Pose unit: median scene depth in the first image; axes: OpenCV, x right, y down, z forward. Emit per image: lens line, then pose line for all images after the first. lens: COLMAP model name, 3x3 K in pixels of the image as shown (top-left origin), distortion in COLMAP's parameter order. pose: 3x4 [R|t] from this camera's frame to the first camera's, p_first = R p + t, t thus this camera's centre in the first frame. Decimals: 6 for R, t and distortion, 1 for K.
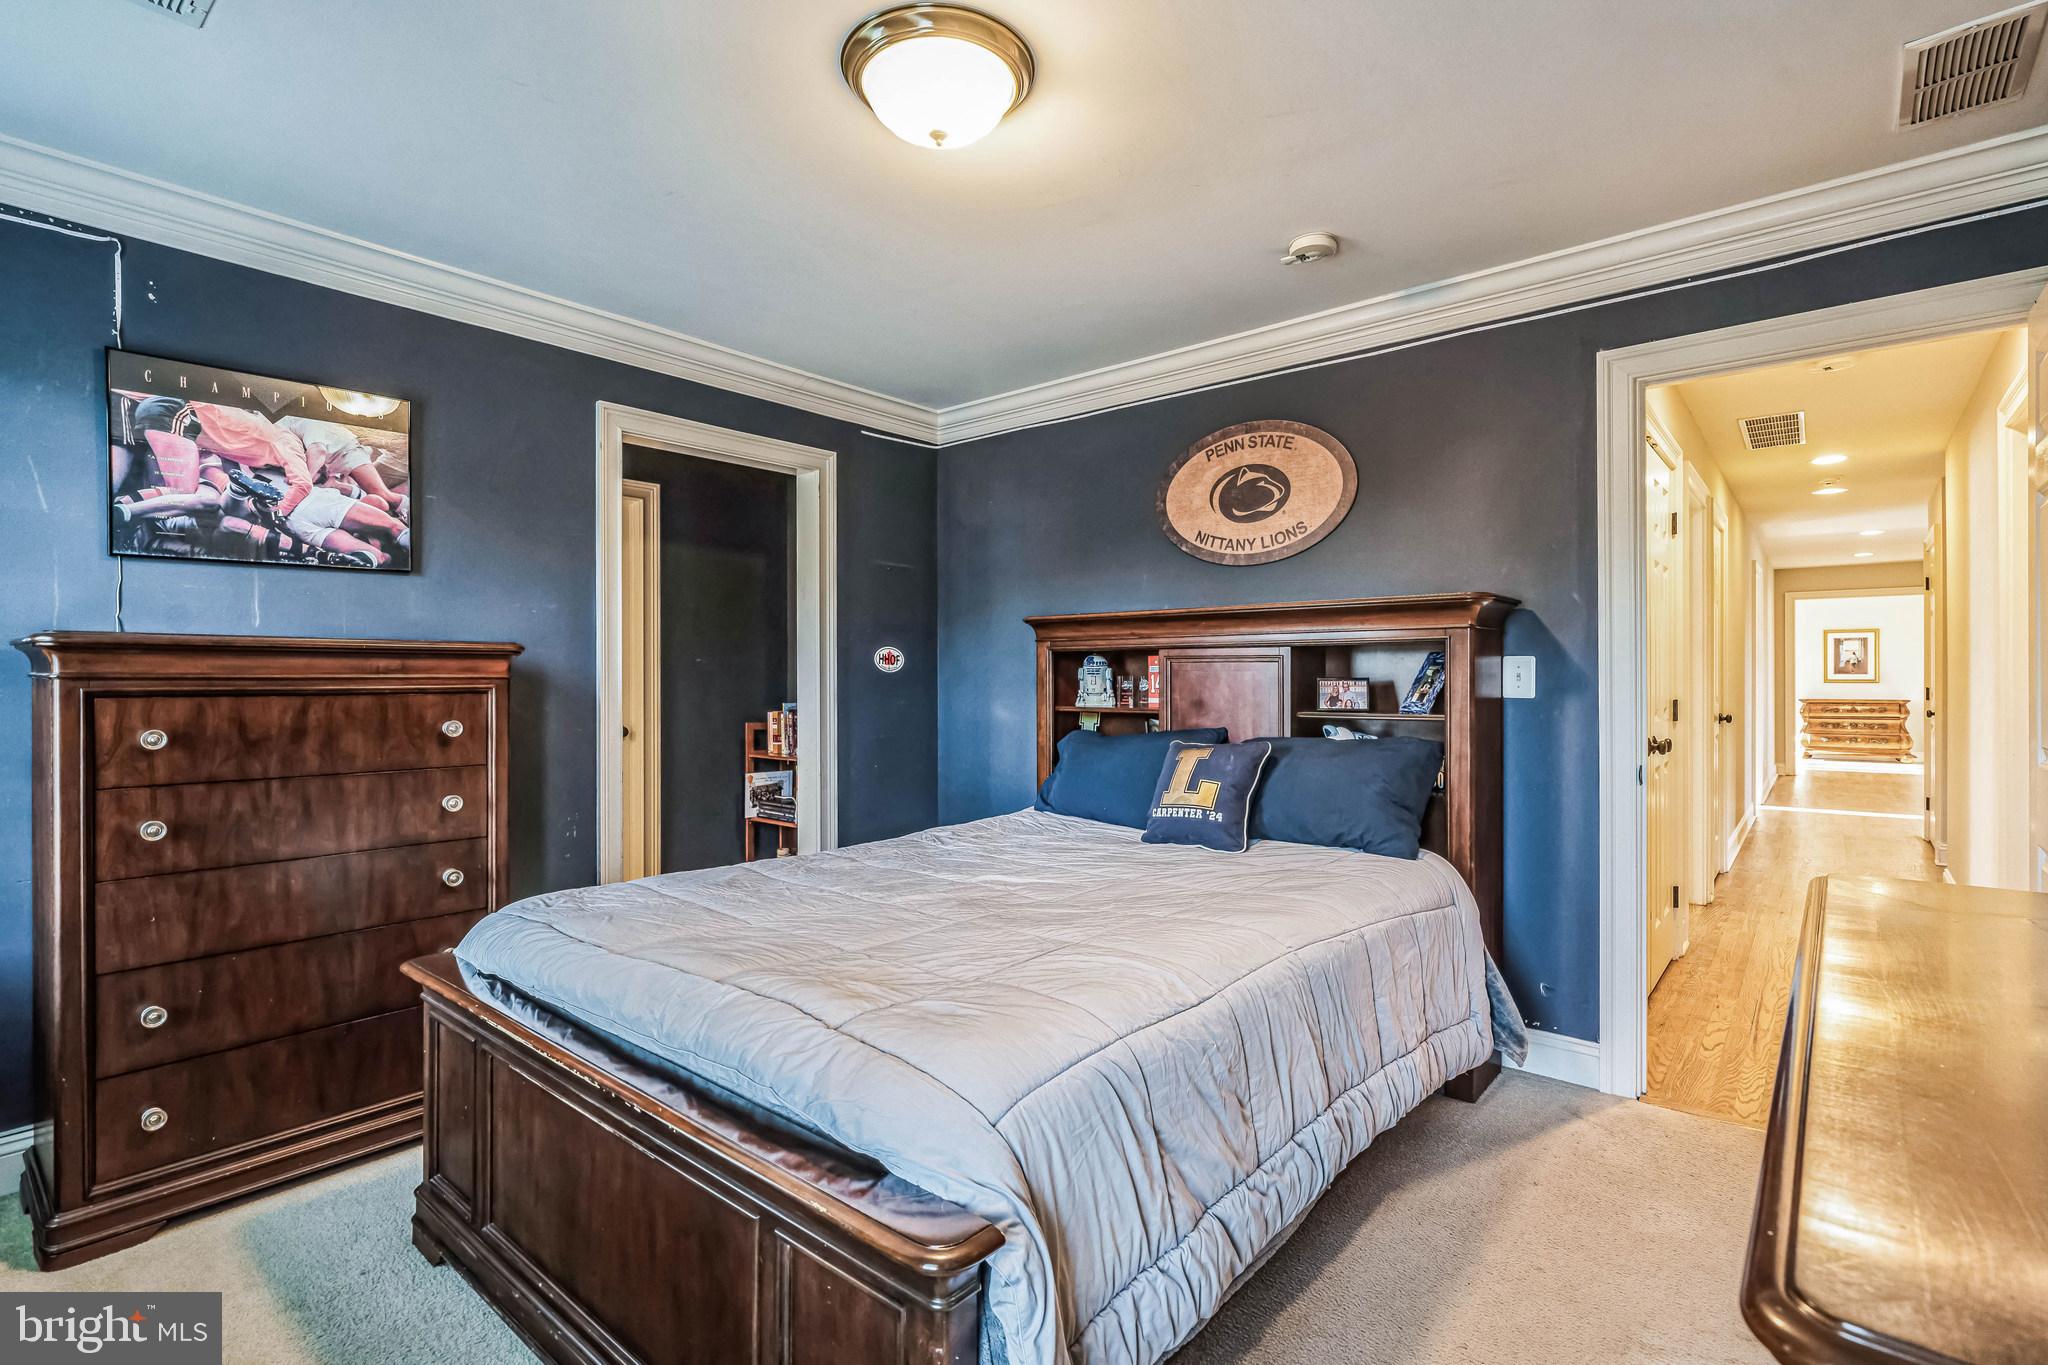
lens RADIAL K [[940.7, 0, 1012.6], [0, 940.7, 674.1], [0, 0, 1]] dist [0.003776, 0.000334]
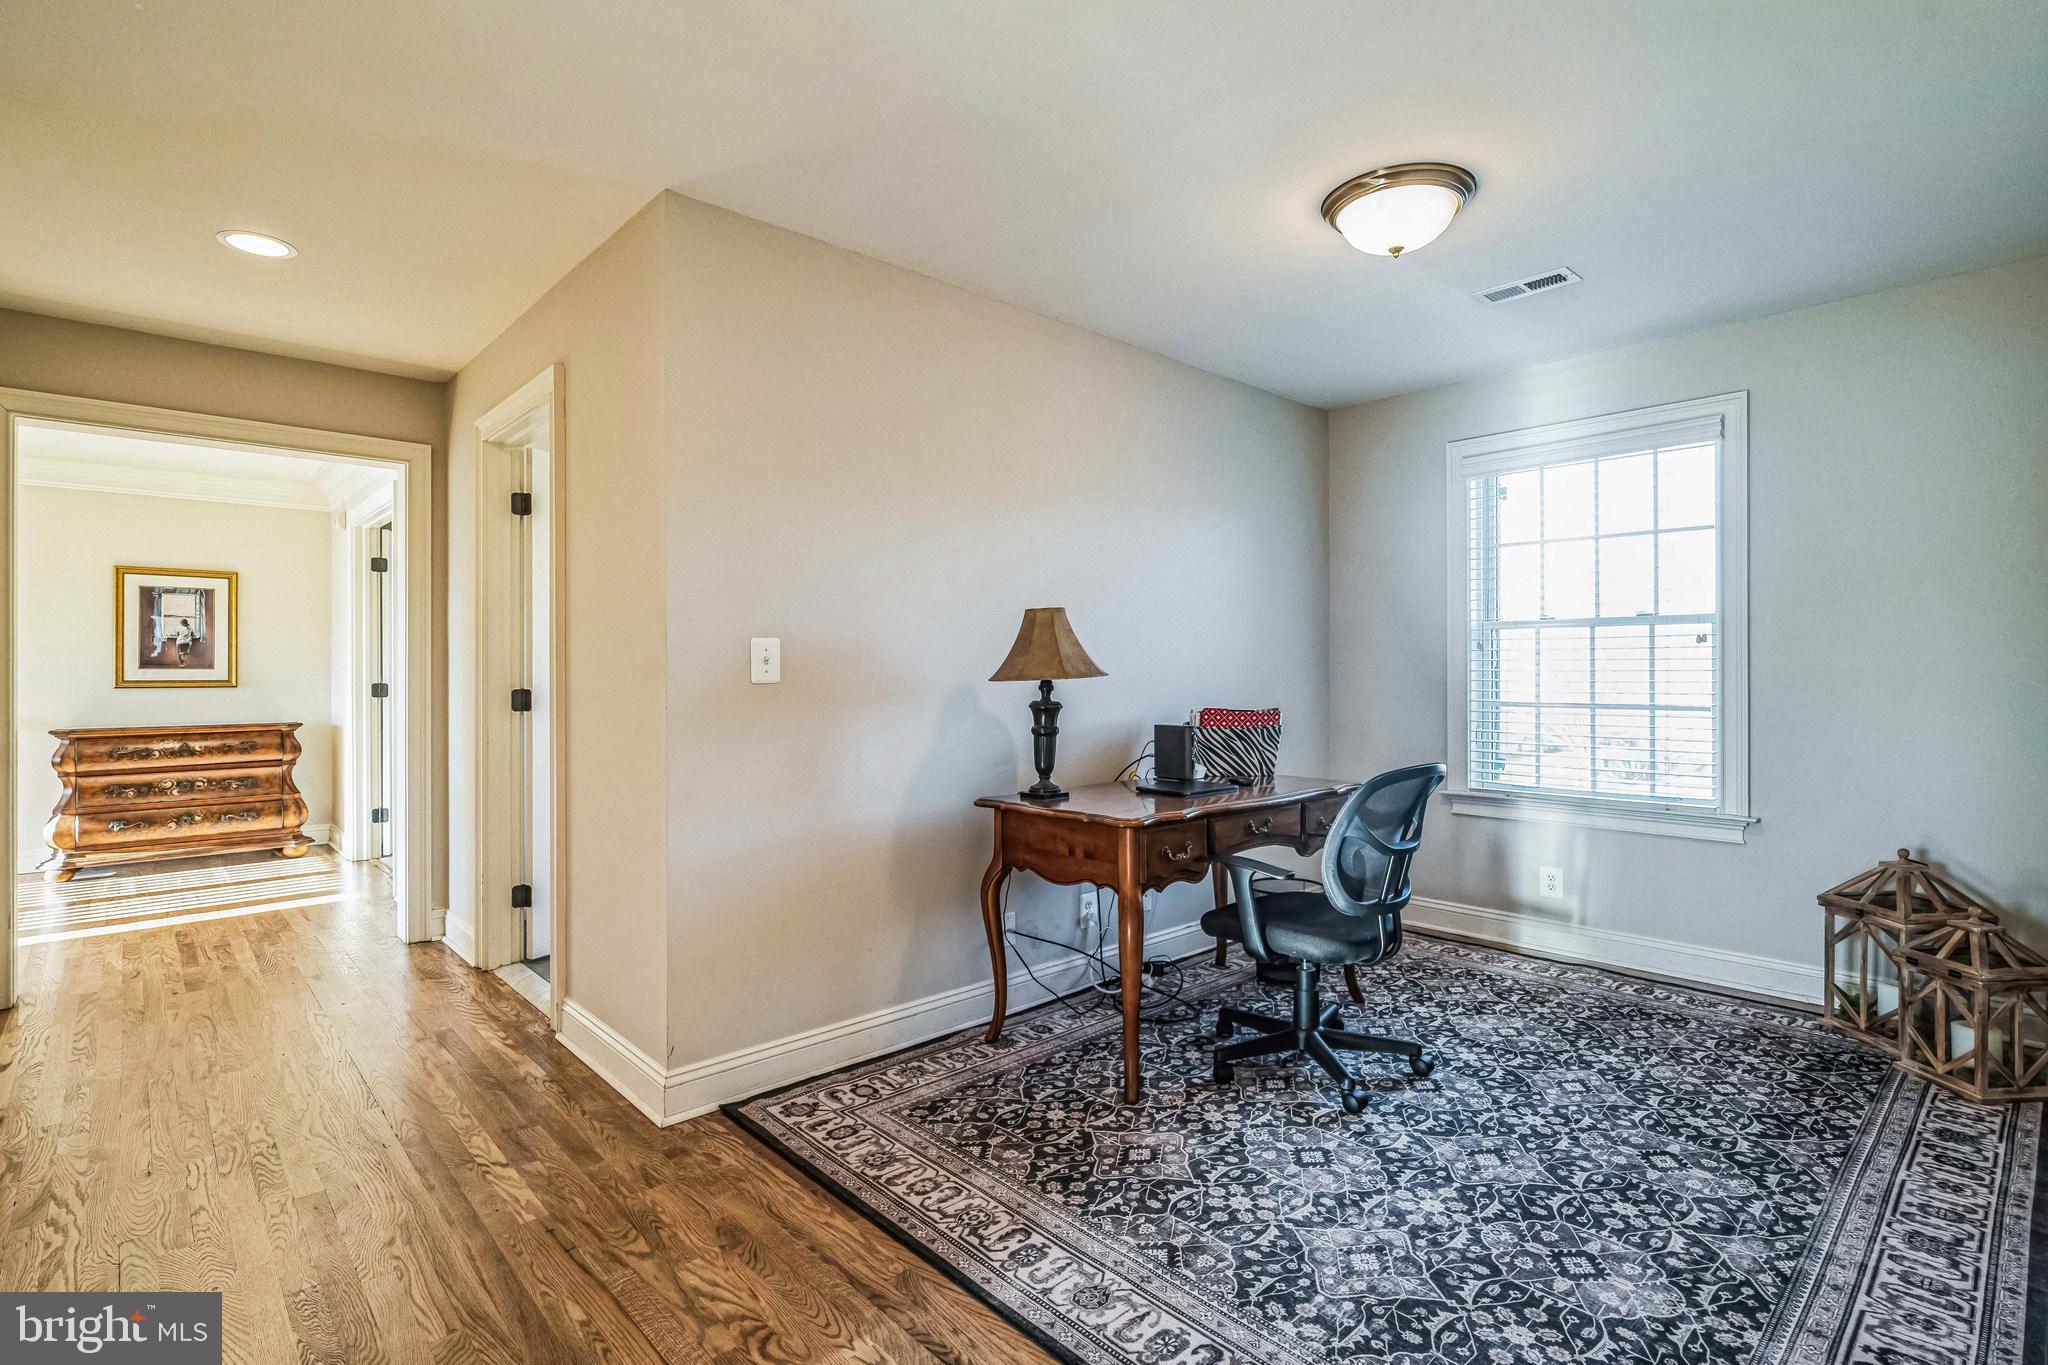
lens RADIAL K [[940.7, 0, 1014.1], [0, 940.7, 666.0], [0, 0, 1]] dist [0.003776, 0.000334]
pose [[0.083898, 0.009605, 0.996428, 0.484898], [-0.000993, 0.999954, -0.009555, 0.002409], [-0.996474, -0.000187, 0.083903, 0.578029]]
